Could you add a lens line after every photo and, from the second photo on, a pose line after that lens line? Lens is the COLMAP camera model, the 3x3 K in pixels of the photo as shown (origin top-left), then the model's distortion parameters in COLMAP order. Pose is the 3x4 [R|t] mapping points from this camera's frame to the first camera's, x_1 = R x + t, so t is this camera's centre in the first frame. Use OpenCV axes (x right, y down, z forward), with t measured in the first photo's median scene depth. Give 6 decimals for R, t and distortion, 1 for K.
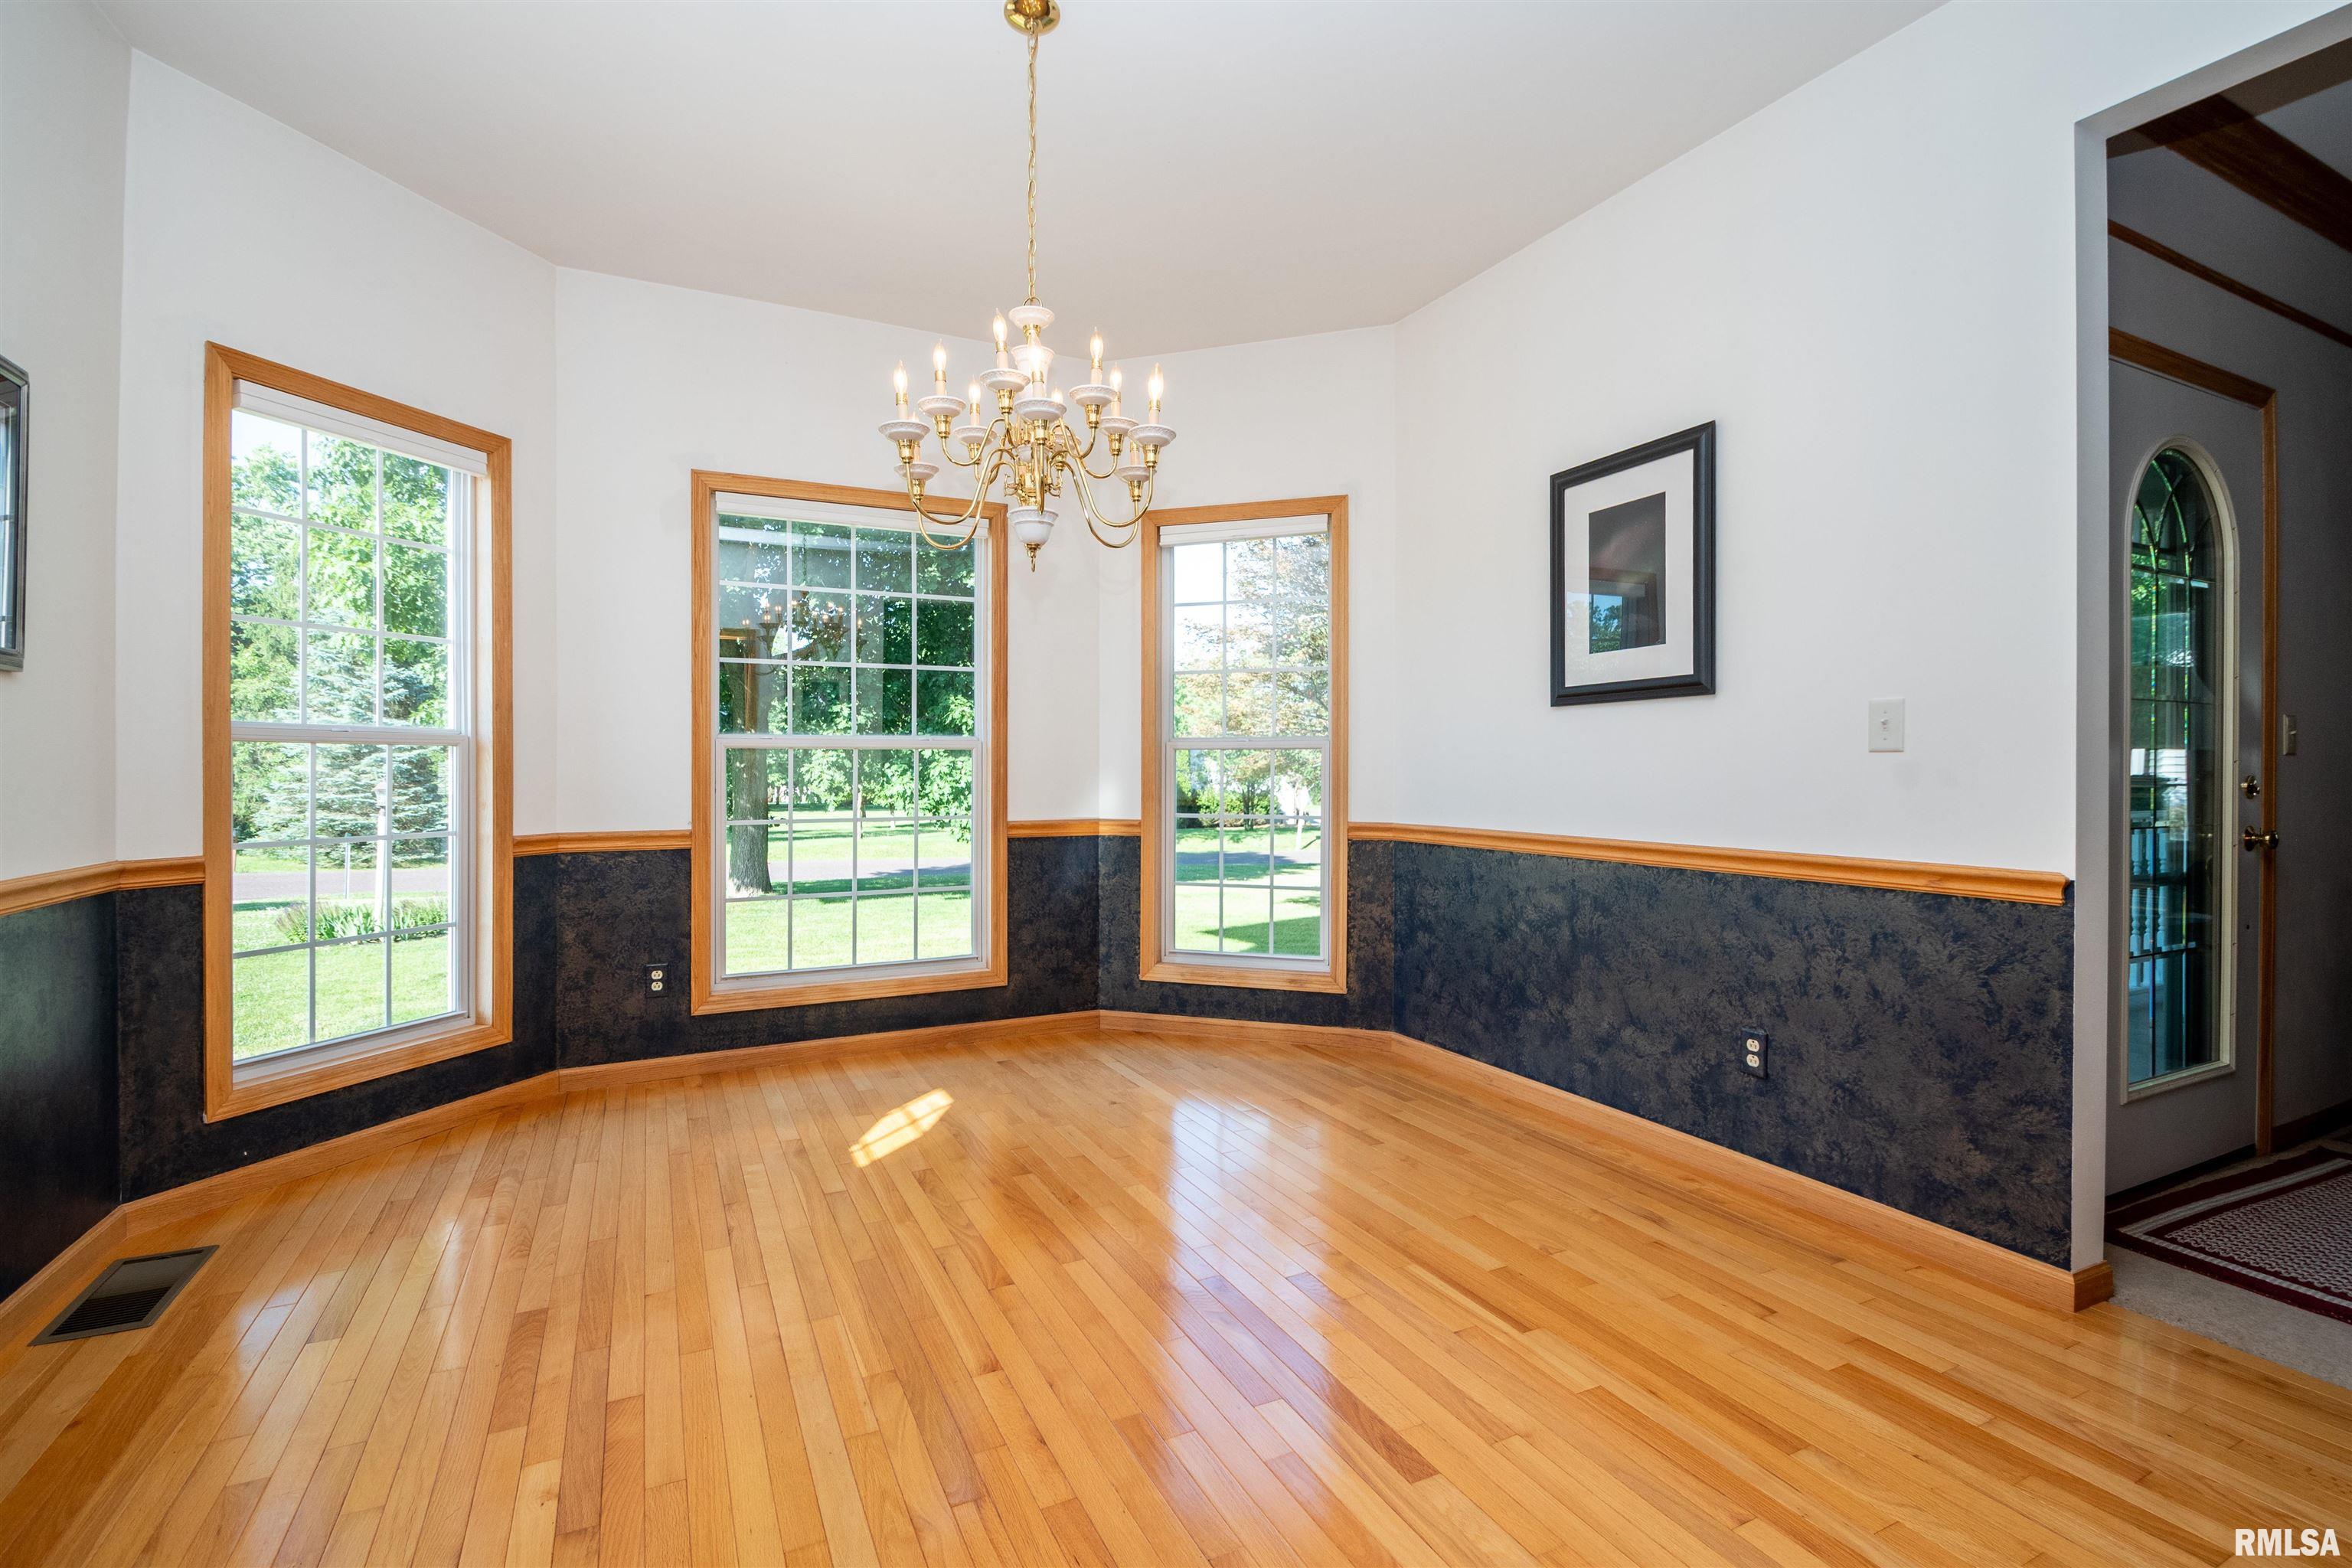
lens RADIAL K [[1051.2, 0, 1176.3], [0, 1051.2, 770.6], [0, 0, 1]] dist [-0.001538, -0.004399]
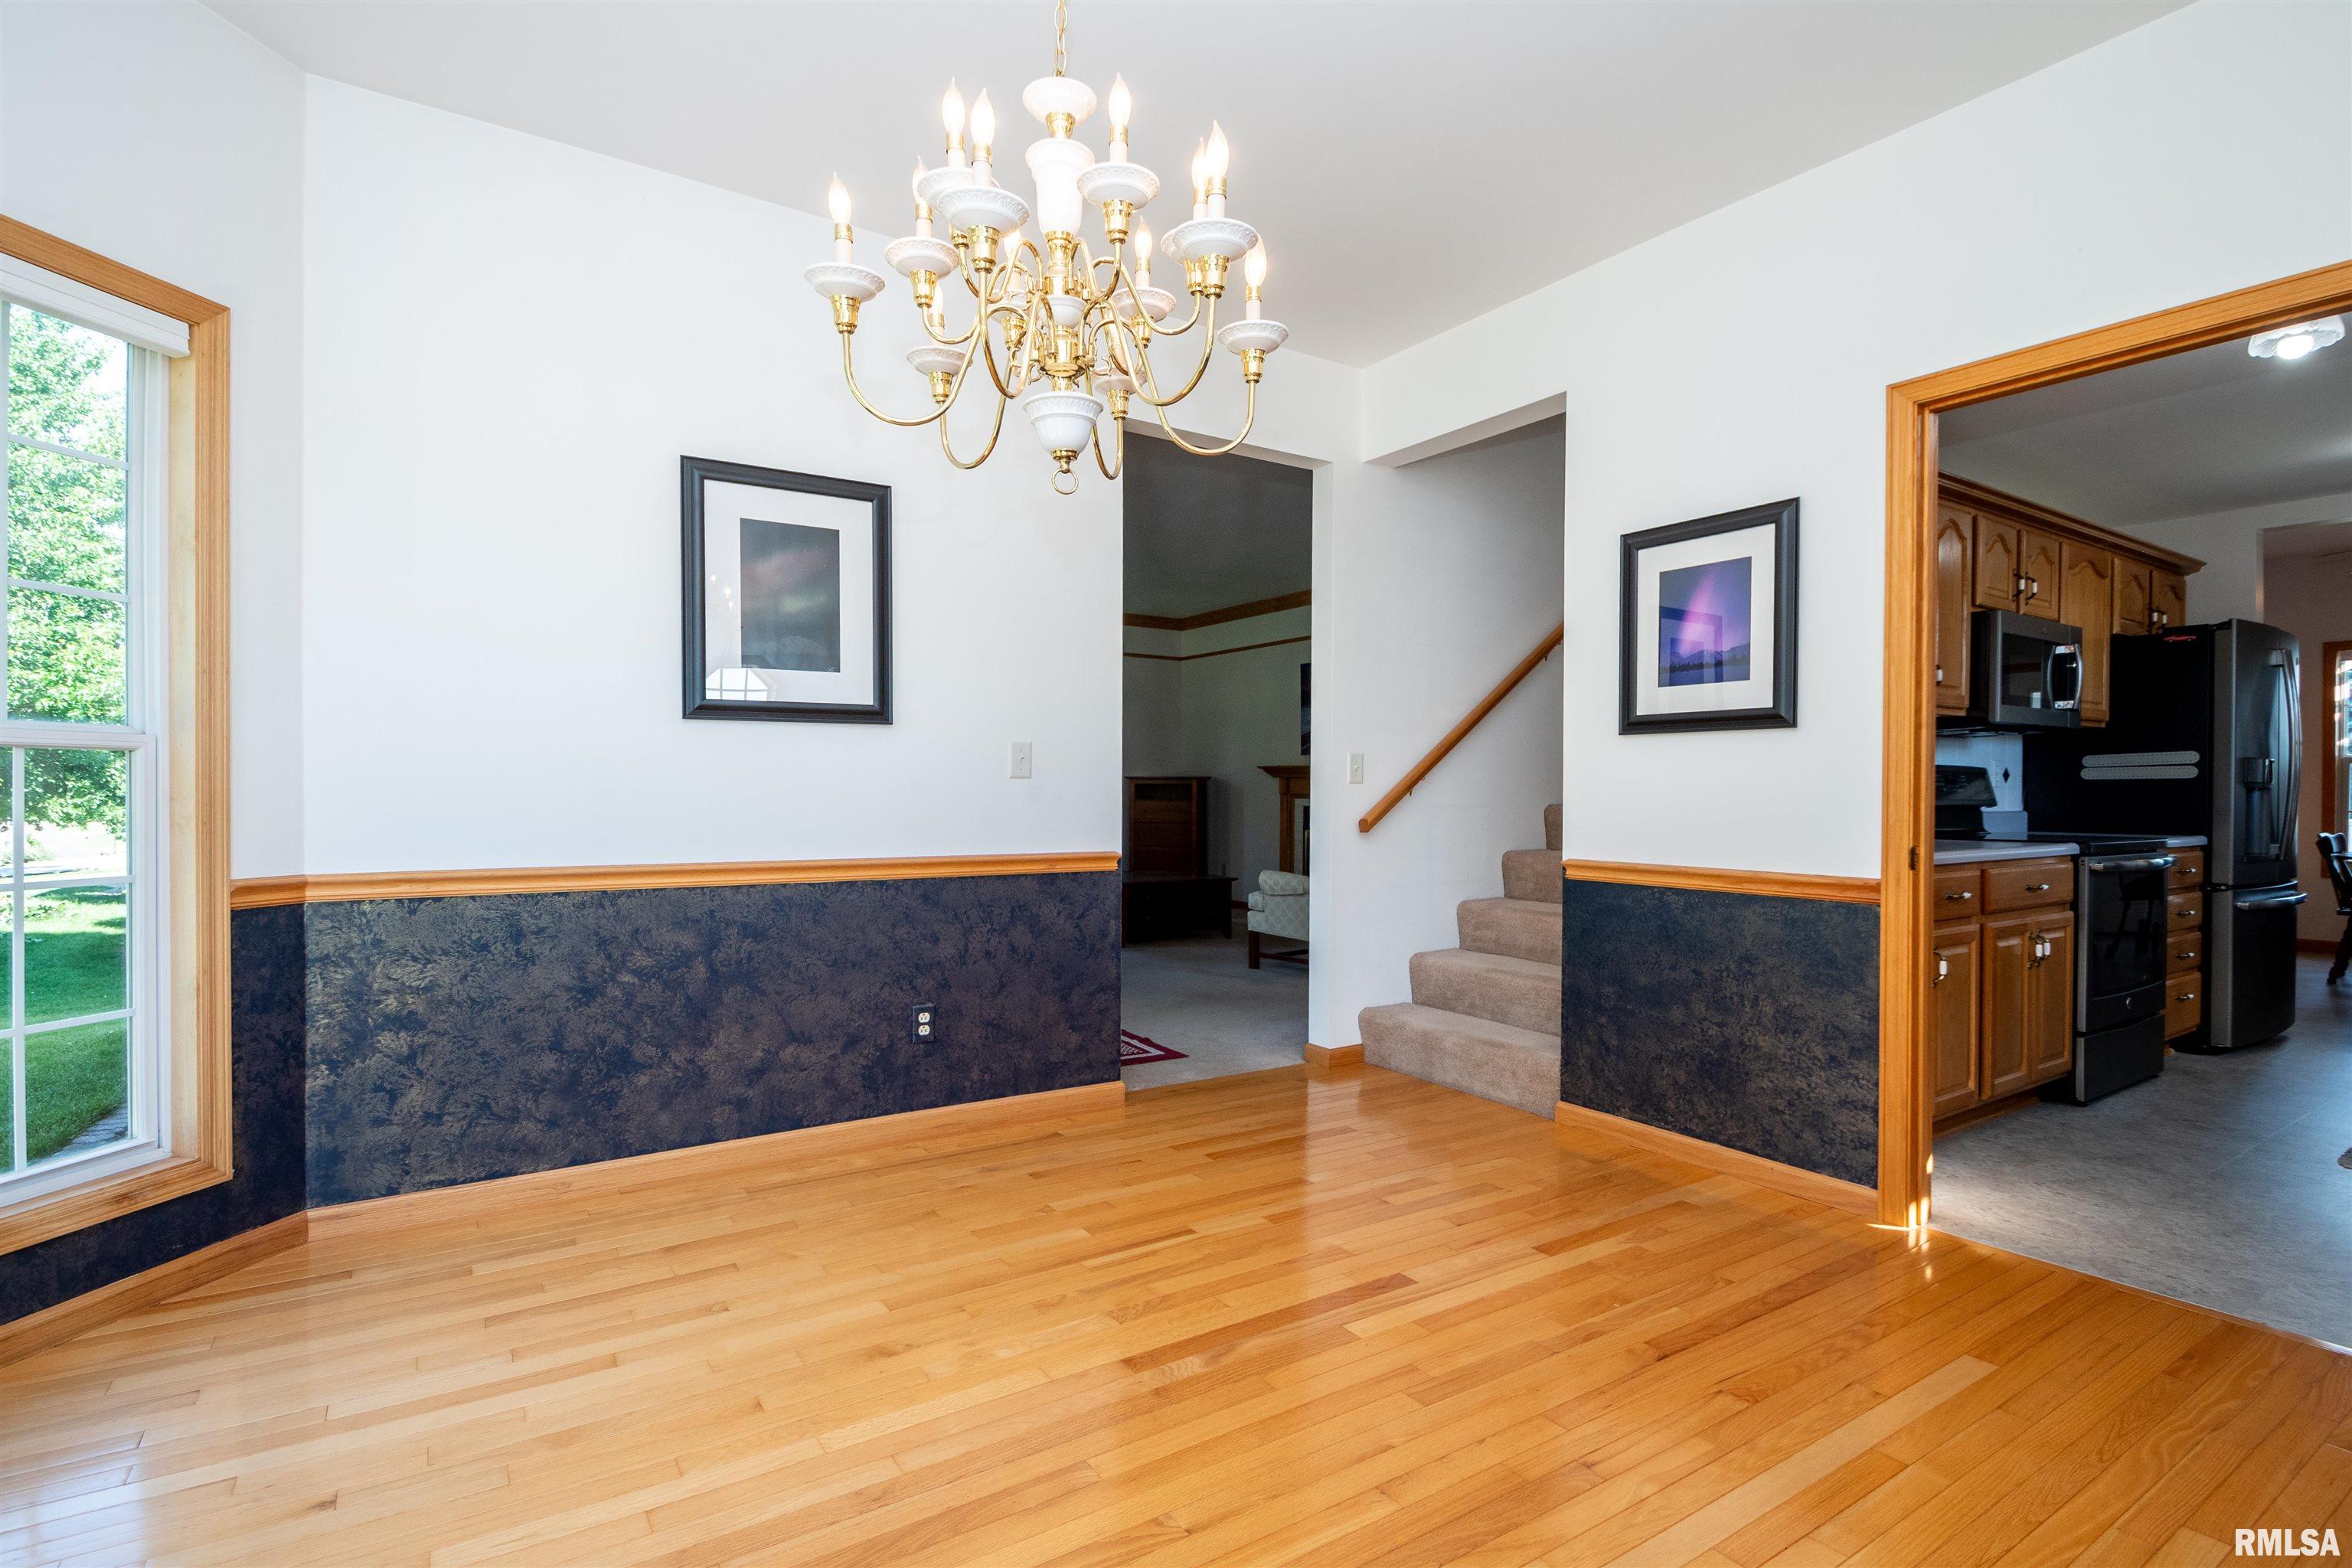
lens RADIAL K [[1051.2, 0, 1132.1], [0, 1051.2, 800.7], [0, 0, 1]] dist [-0.001538, -0.004399]
pose [[-0.067909, -0.010862, 0.997632, -0.553655], [-0.002527, 0.999939, 0.010715, -0.002185], [-0.997688, -0.001794, -0.067933, 0.690415]]
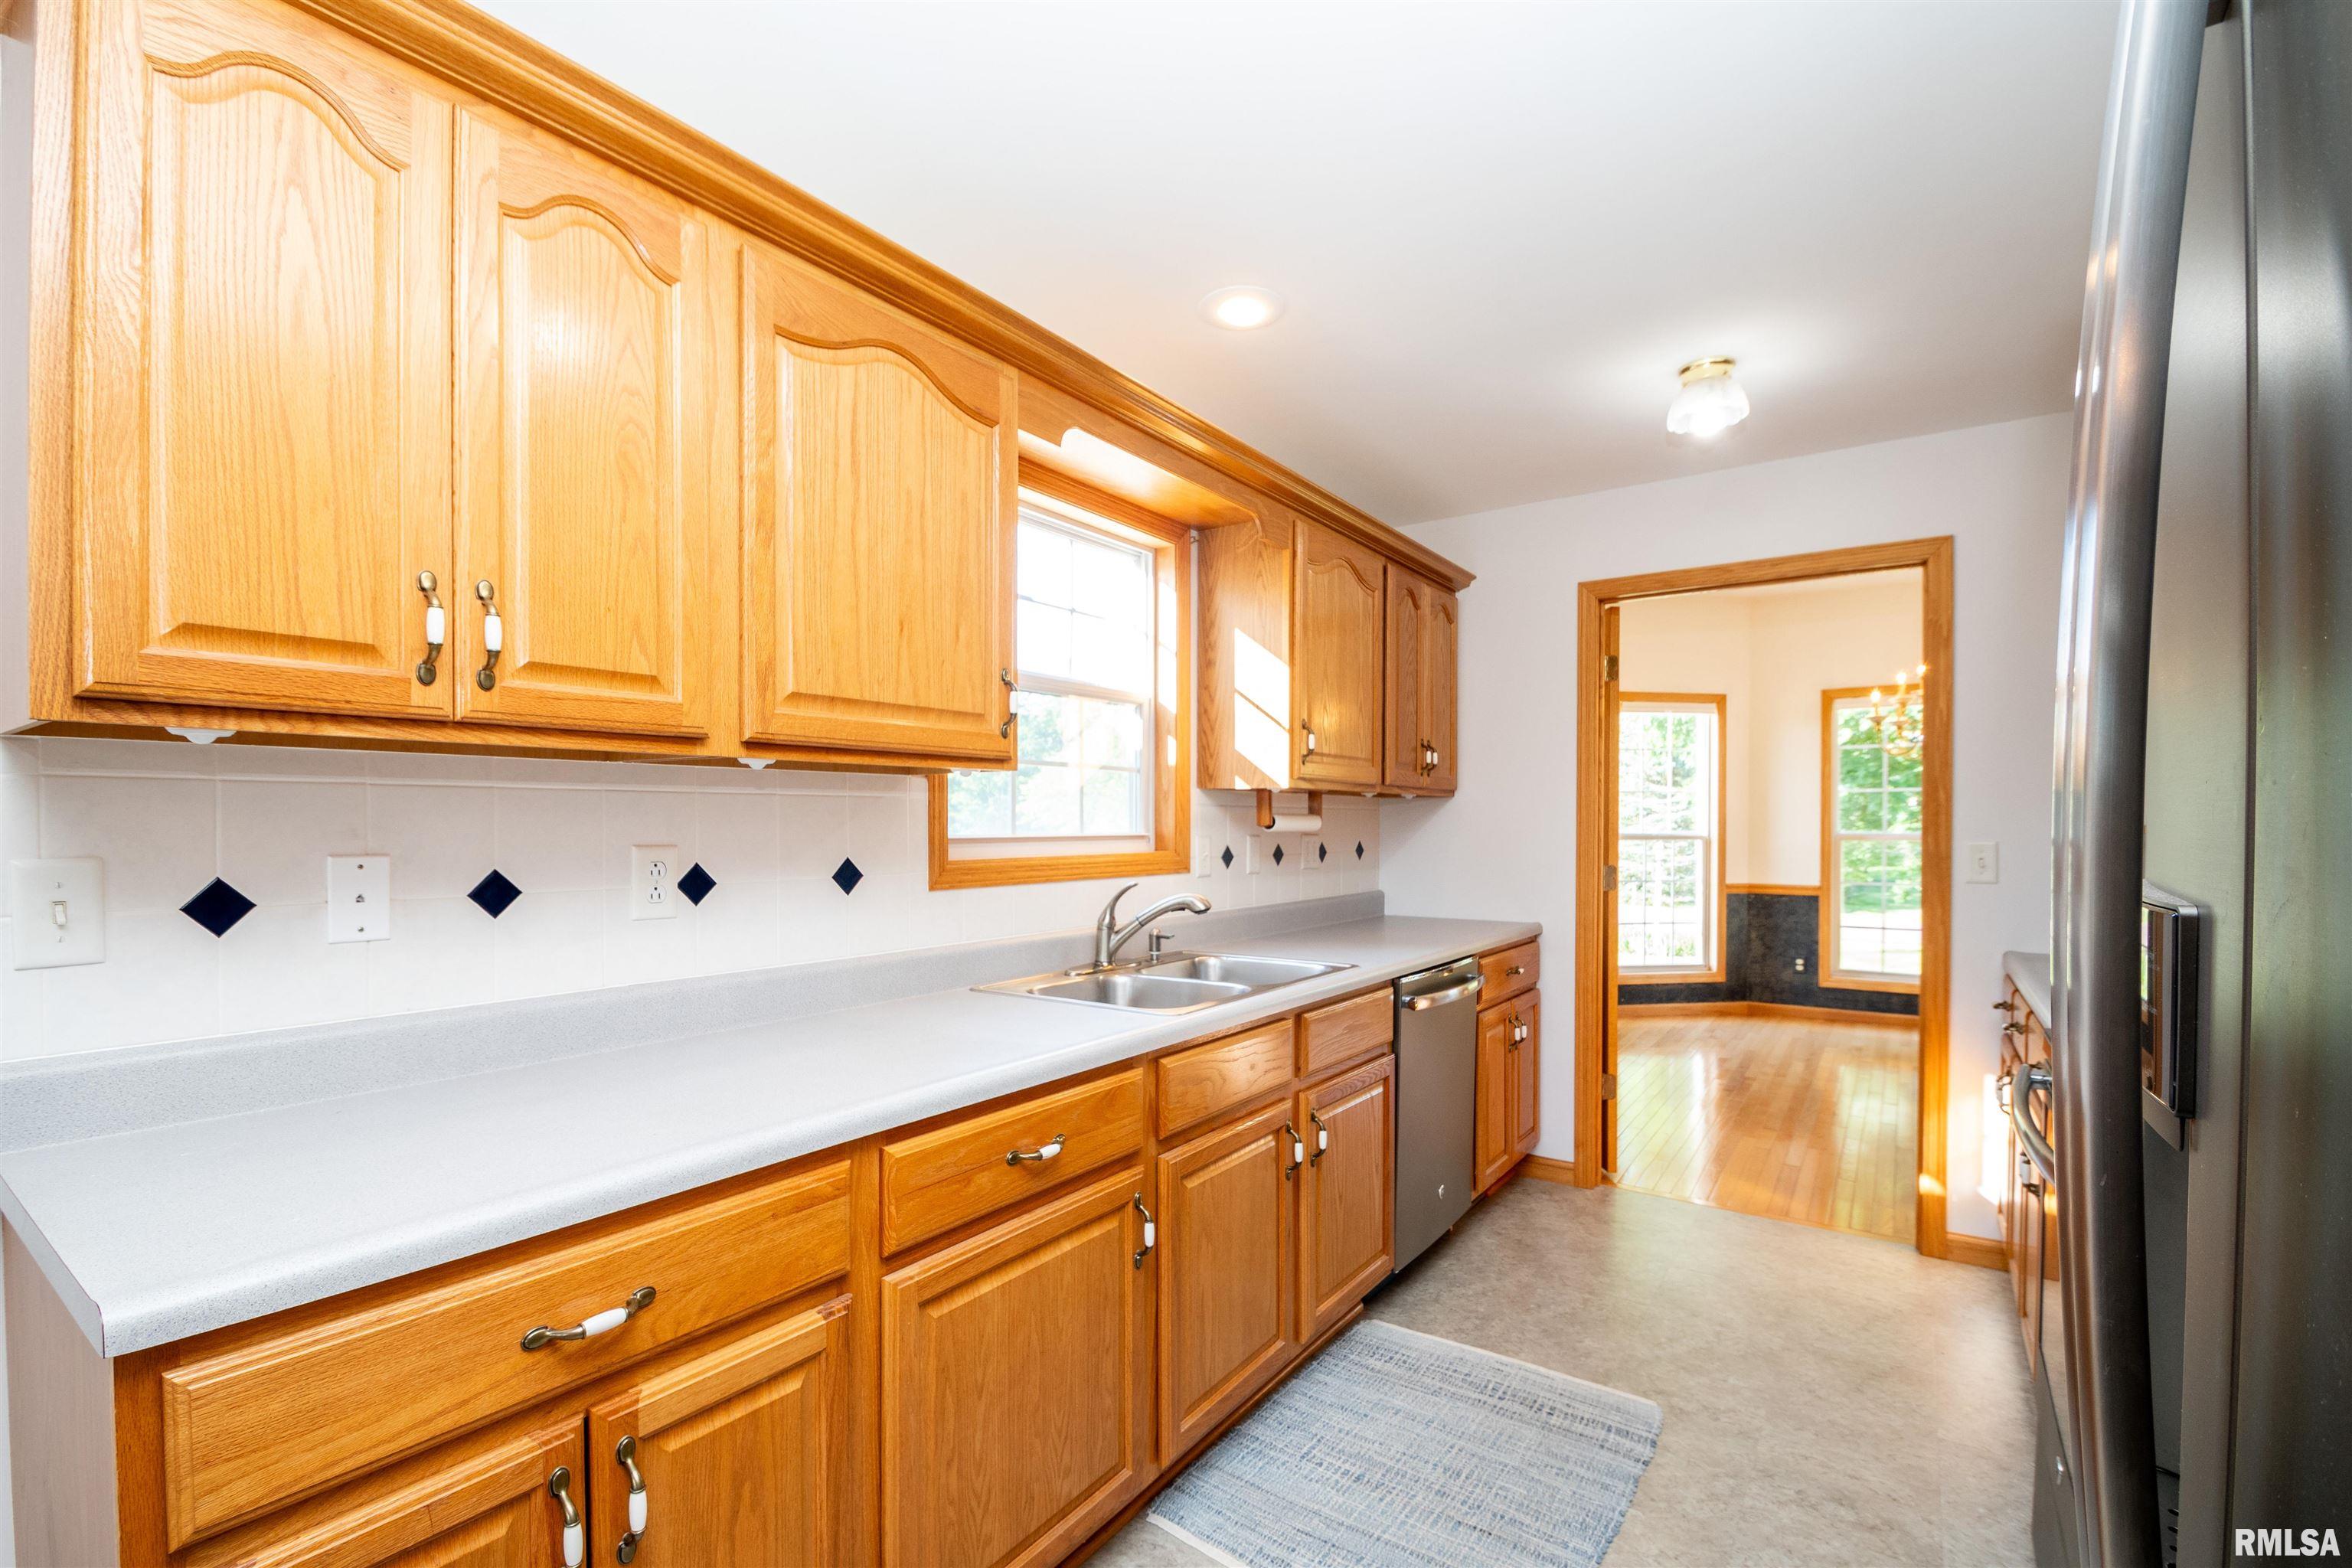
lens RADIAL K [[1051.2, 0, 1136.2], [0, 1051.2, 825.7], [0, 0, 1]] dist [-0.001538, -0.004399]
pose [[0.452193, 0.004339, -0.891909, 0.890422], [-0.000629, 0.999989, 0.004546, -0.079481], [0.891920, -0.001495, 0.452191, -1.260518]]
